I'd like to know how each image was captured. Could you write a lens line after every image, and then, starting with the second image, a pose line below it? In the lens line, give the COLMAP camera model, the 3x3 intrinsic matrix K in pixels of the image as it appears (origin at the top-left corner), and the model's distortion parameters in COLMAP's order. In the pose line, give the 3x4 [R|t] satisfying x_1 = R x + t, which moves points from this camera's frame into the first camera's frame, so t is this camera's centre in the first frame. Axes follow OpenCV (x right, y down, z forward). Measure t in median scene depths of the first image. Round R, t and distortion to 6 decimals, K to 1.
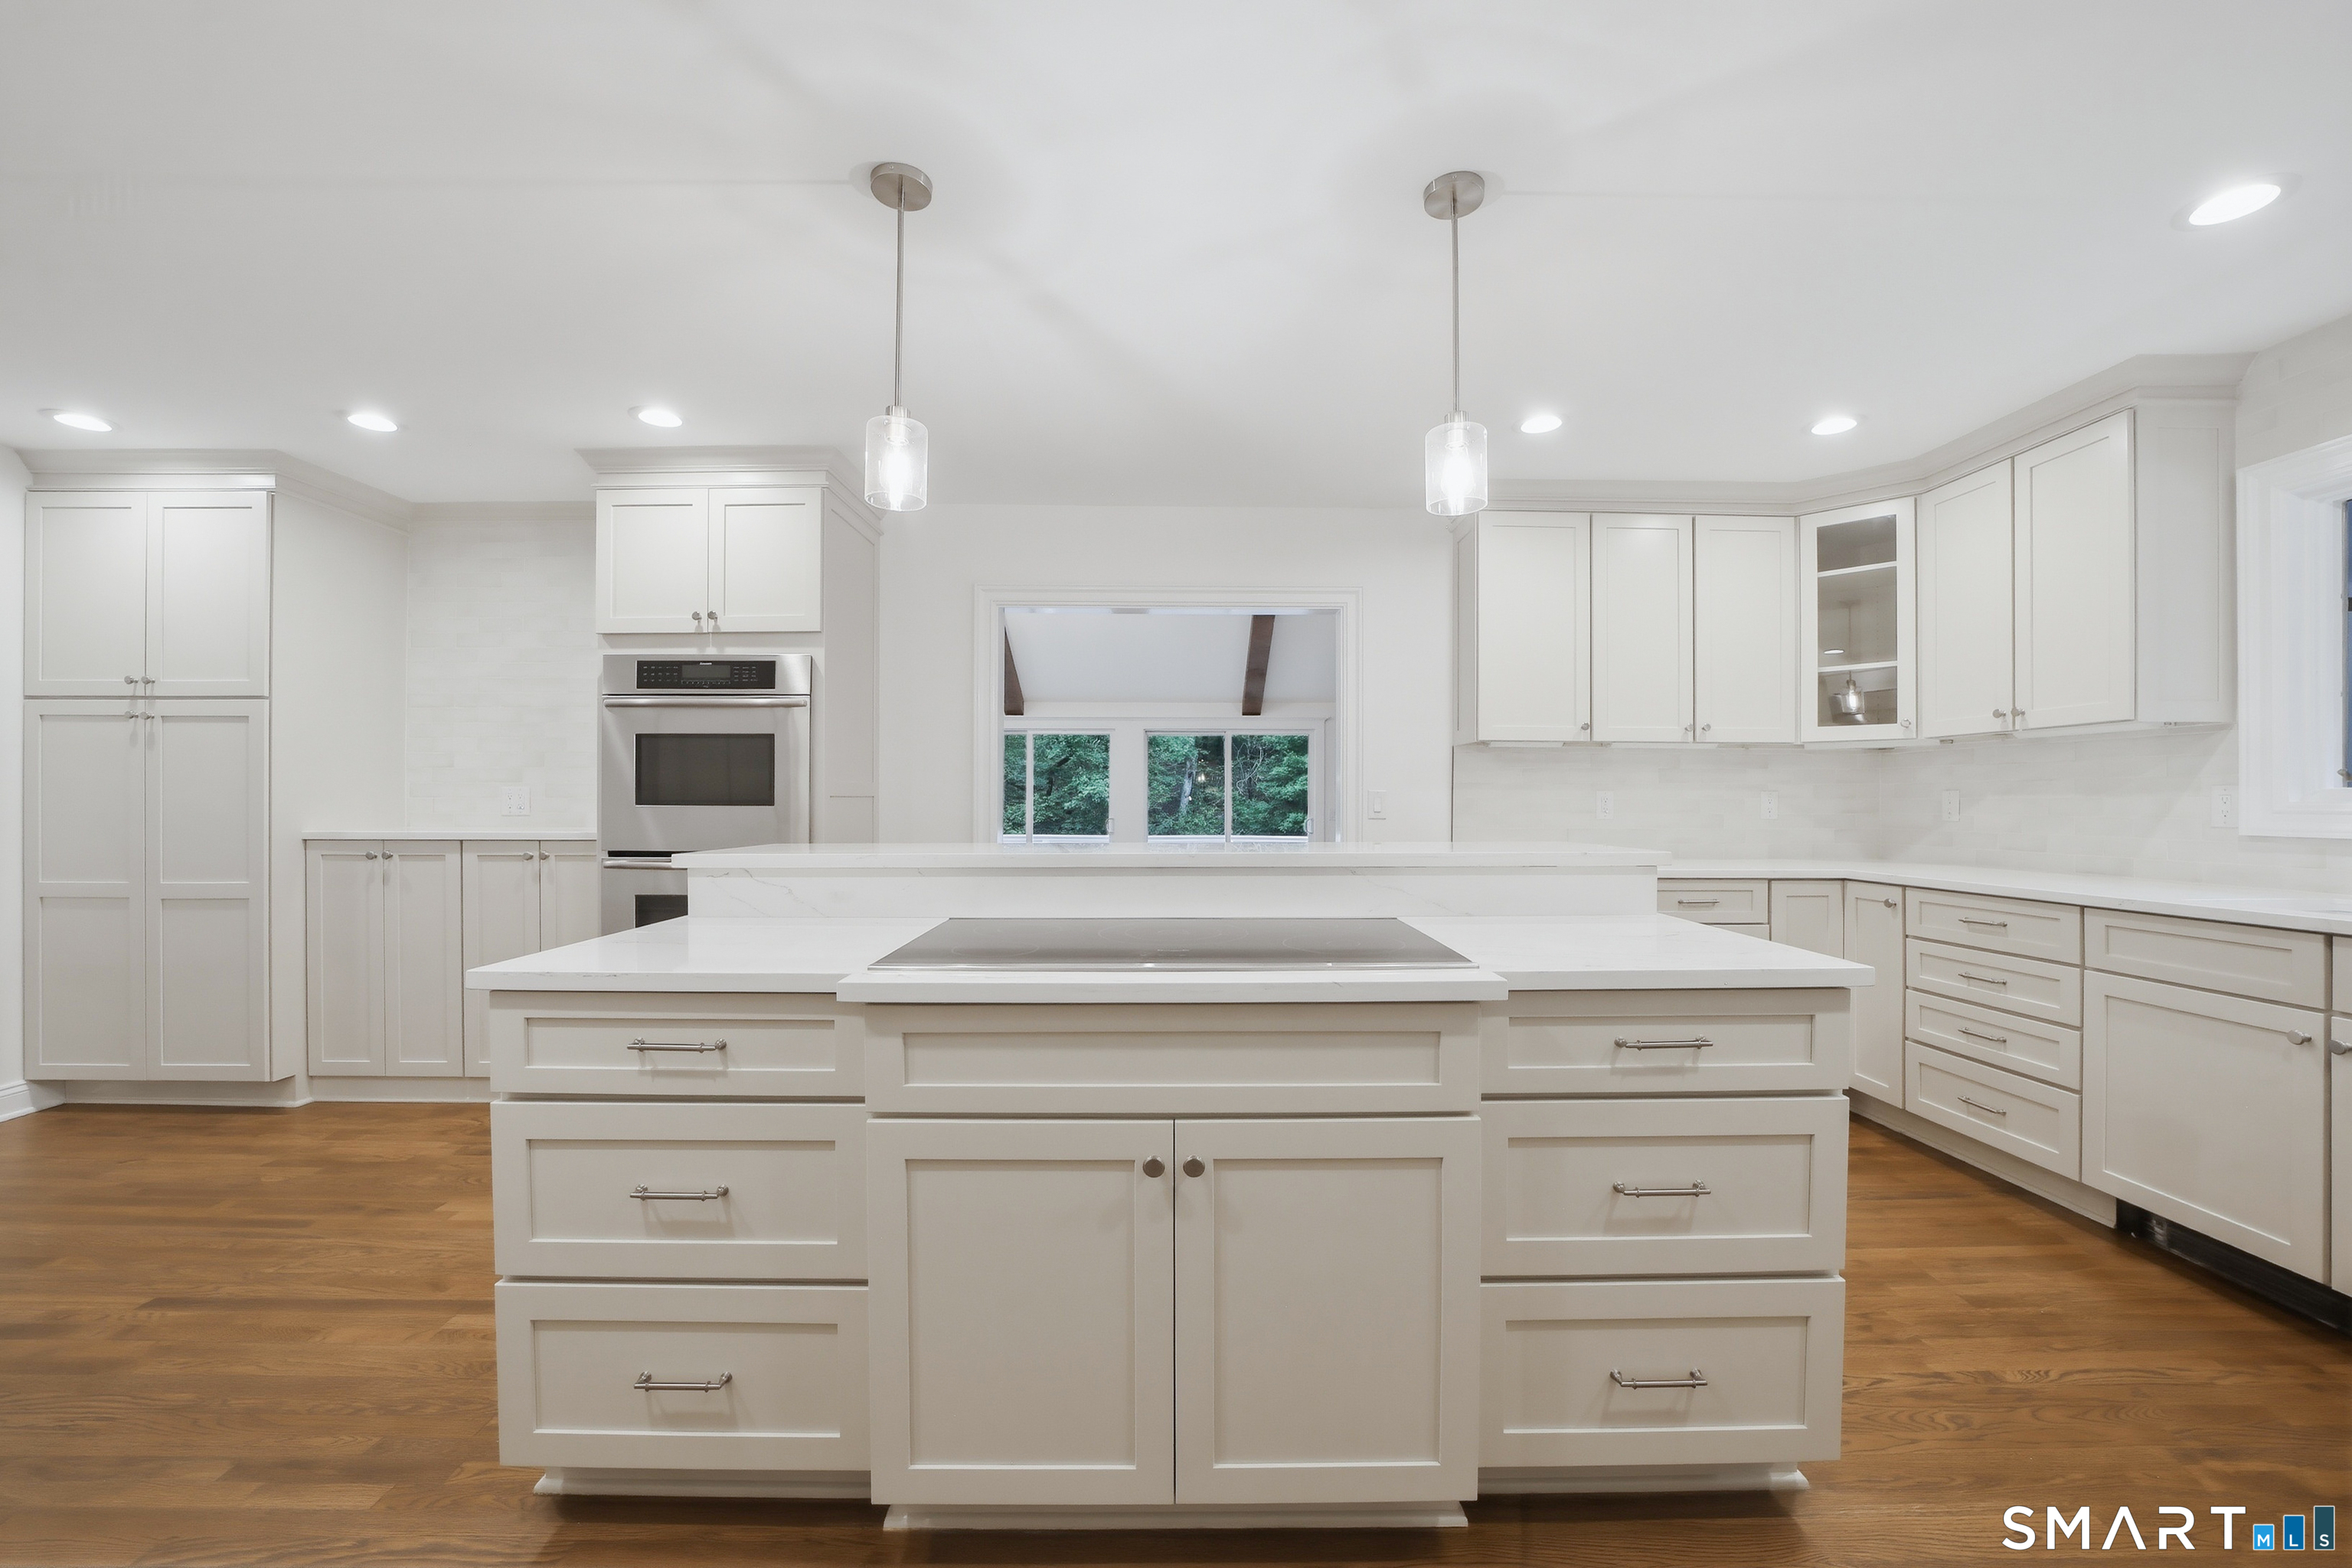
lens RADIAL K [[936.8, 0, 1186.2], [0, 936.8, 801.2], [0, 0, 1]] dist [-0.014631, 0.000276]
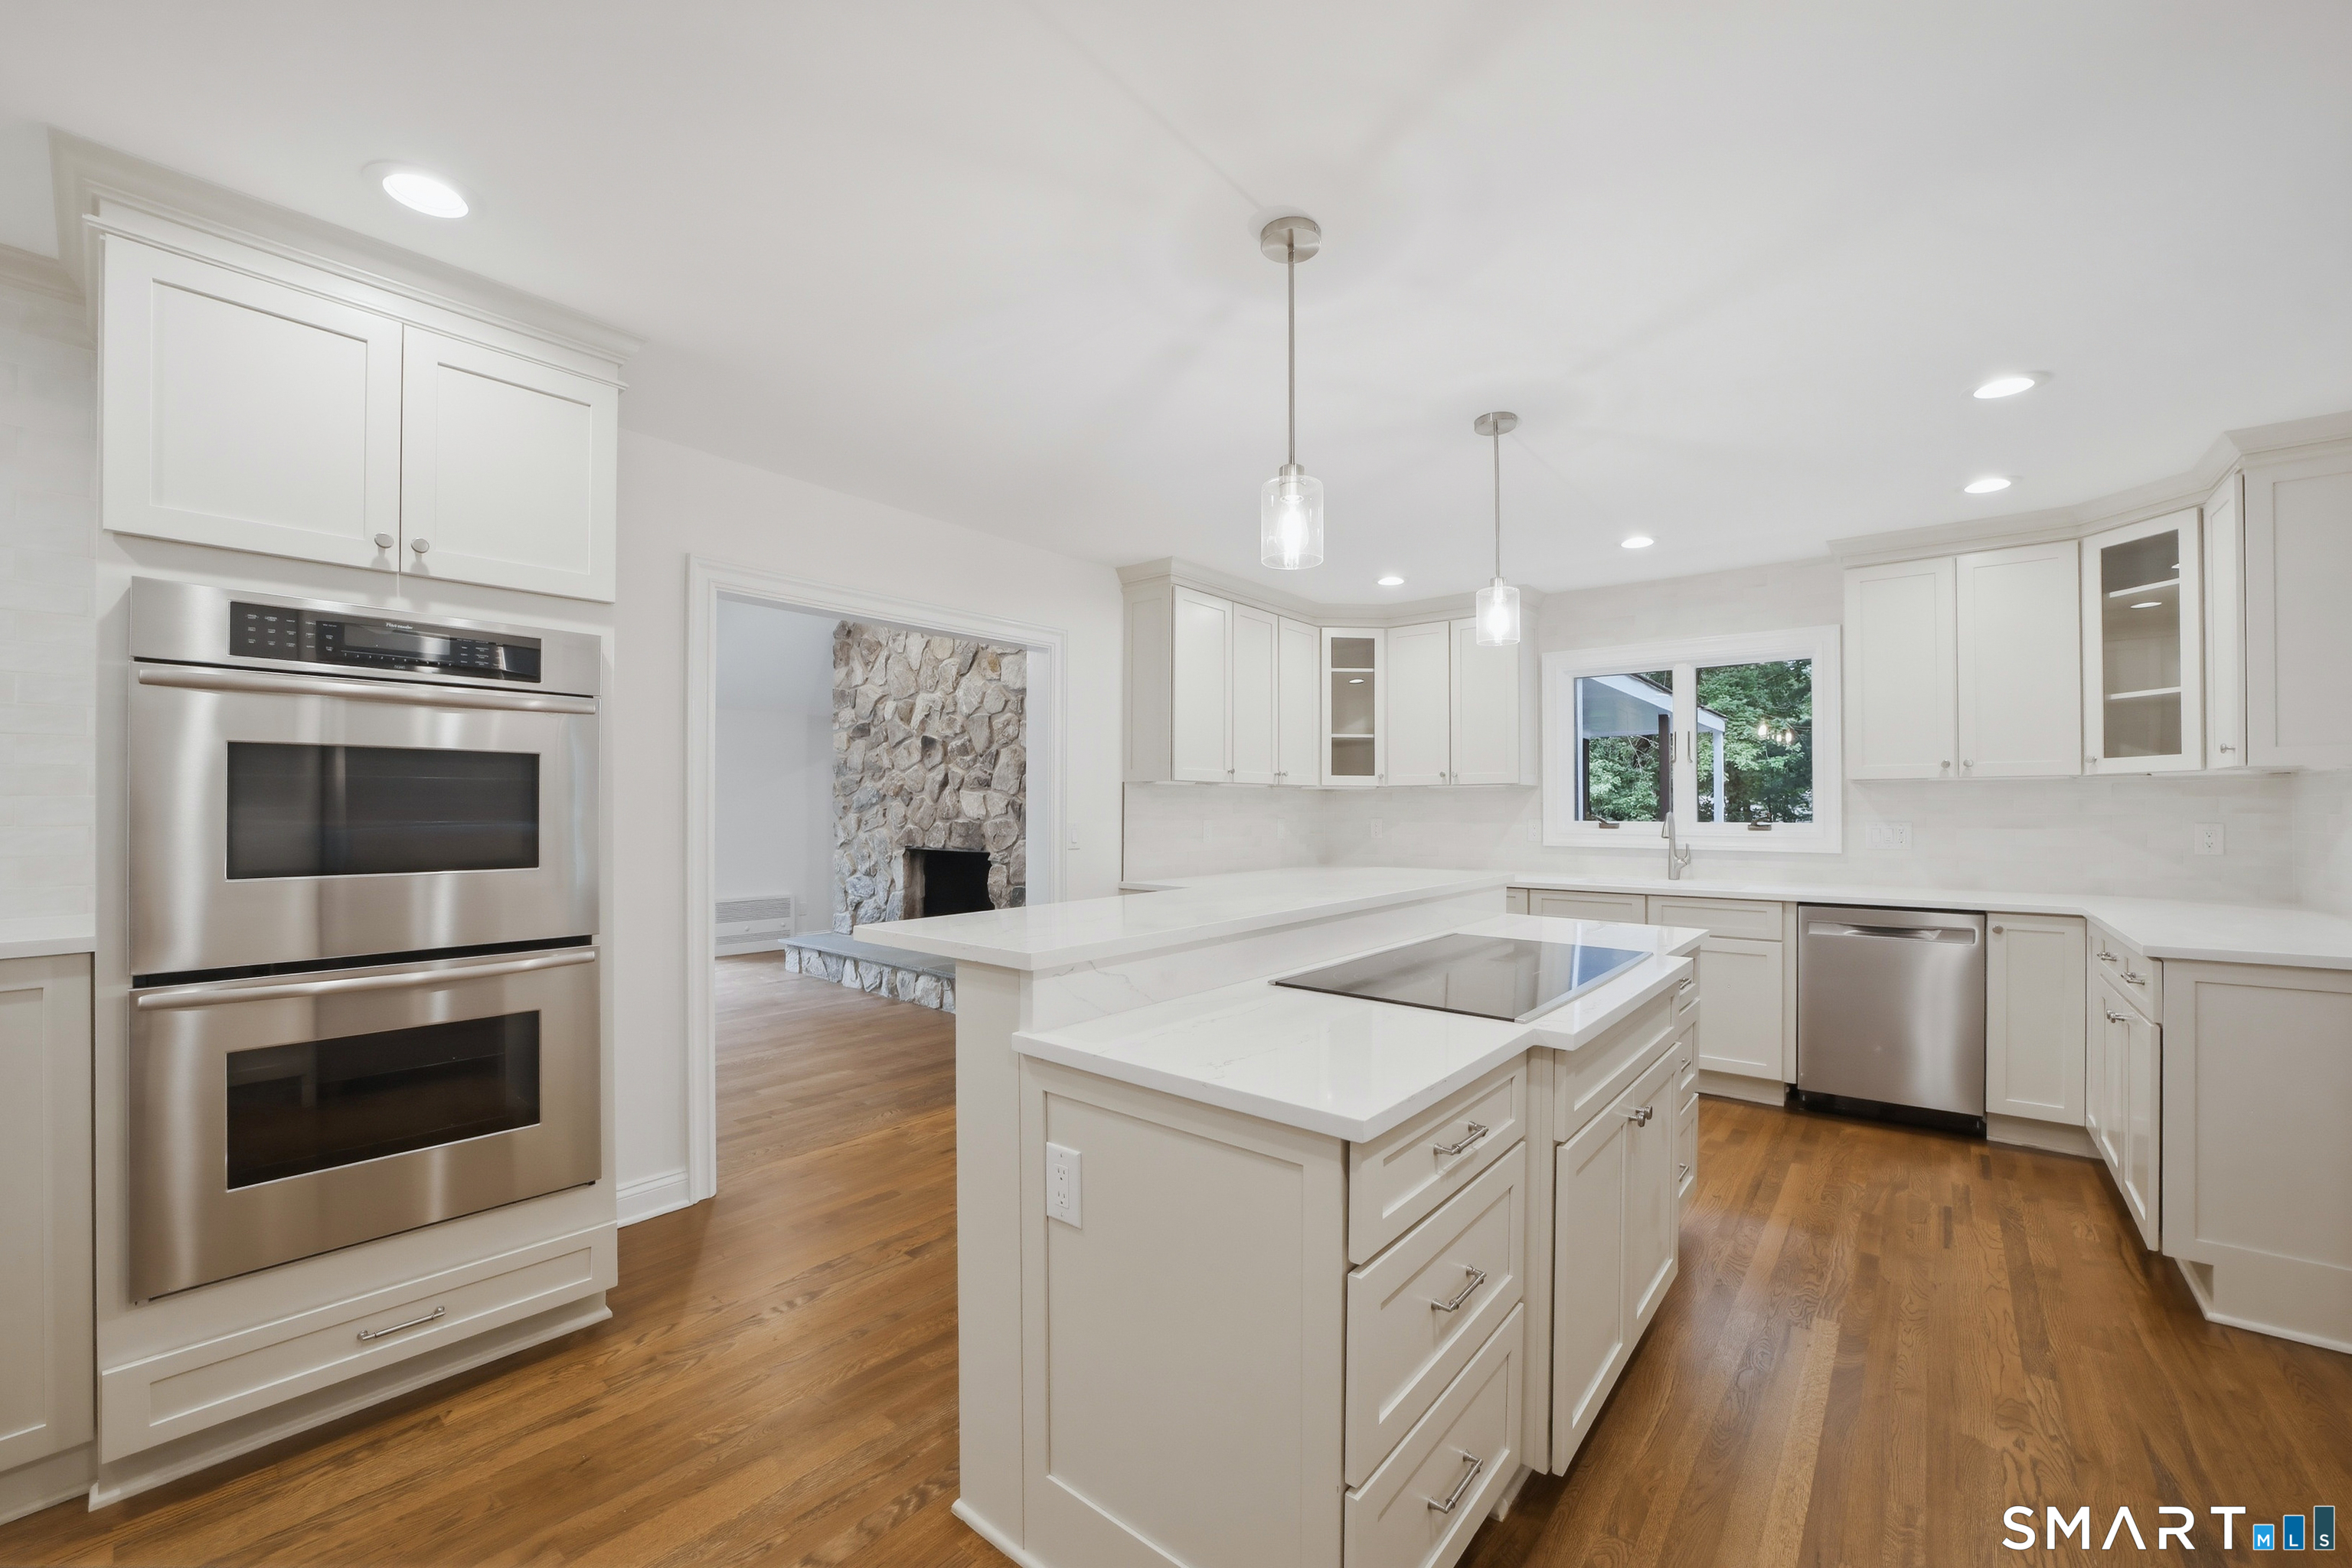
lens RADIAL K [[936.8, 0, 1218.5], [0, 936.8, 803.9], [0, 0, 1]] dist [-0.014631, 0.000276]
pose [[0.627690, 0.000464, 0.778464, -0.639241], [-0.003694, 0.999990, 0.002382, -0.041764], [-0.778455, -0.004371, 0.627685, 0.249787]]
